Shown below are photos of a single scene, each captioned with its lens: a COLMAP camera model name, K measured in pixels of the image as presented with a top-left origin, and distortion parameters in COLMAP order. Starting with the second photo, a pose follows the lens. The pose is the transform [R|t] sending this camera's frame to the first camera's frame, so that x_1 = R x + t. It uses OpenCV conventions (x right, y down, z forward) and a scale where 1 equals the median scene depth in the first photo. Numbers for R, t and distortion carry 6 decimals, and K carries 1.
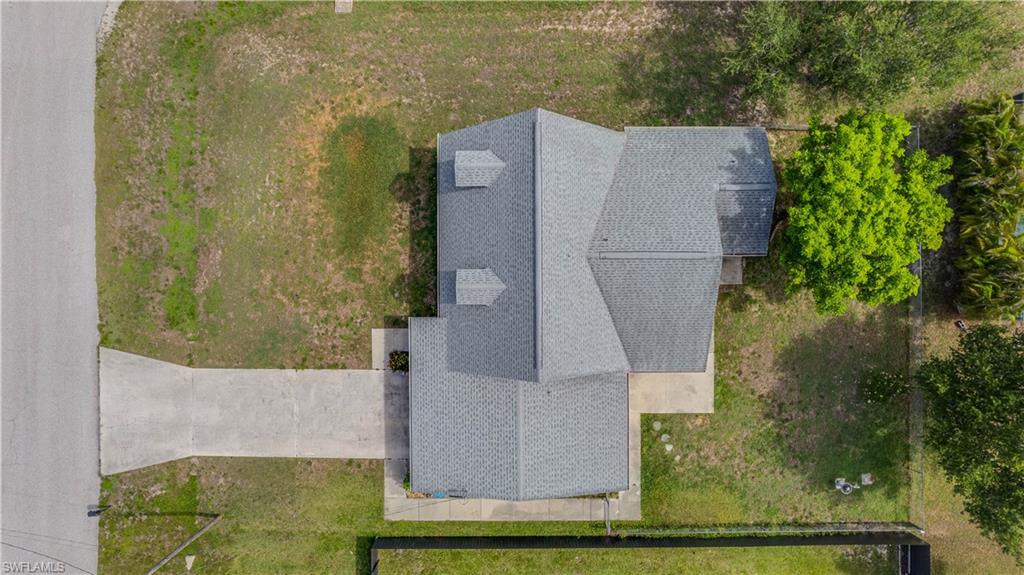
lens RADIAL K [[658.8, 0, 505.9], [0, 658.8, 290.5], [0, 0, 1]] dist [-0.046005, 0.062435]
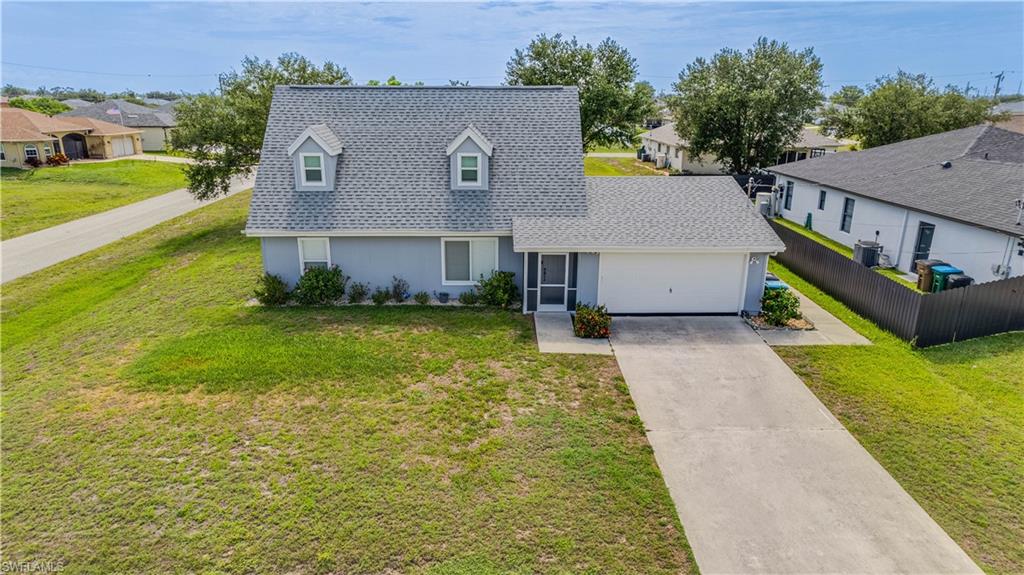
lens RADIAL K [[658.8, 0, 505.9], [0, 658.8, 290.5], [0, 0, 1]] dist [-0.046005, 0.062435]
pose [[-0.011240, -0.279407, 0.960107, -0.704515], [0.999931, -0.006549, 0.009800, 0.025083], [0.003549, 0.960151, 0.279461, 0.790629]]
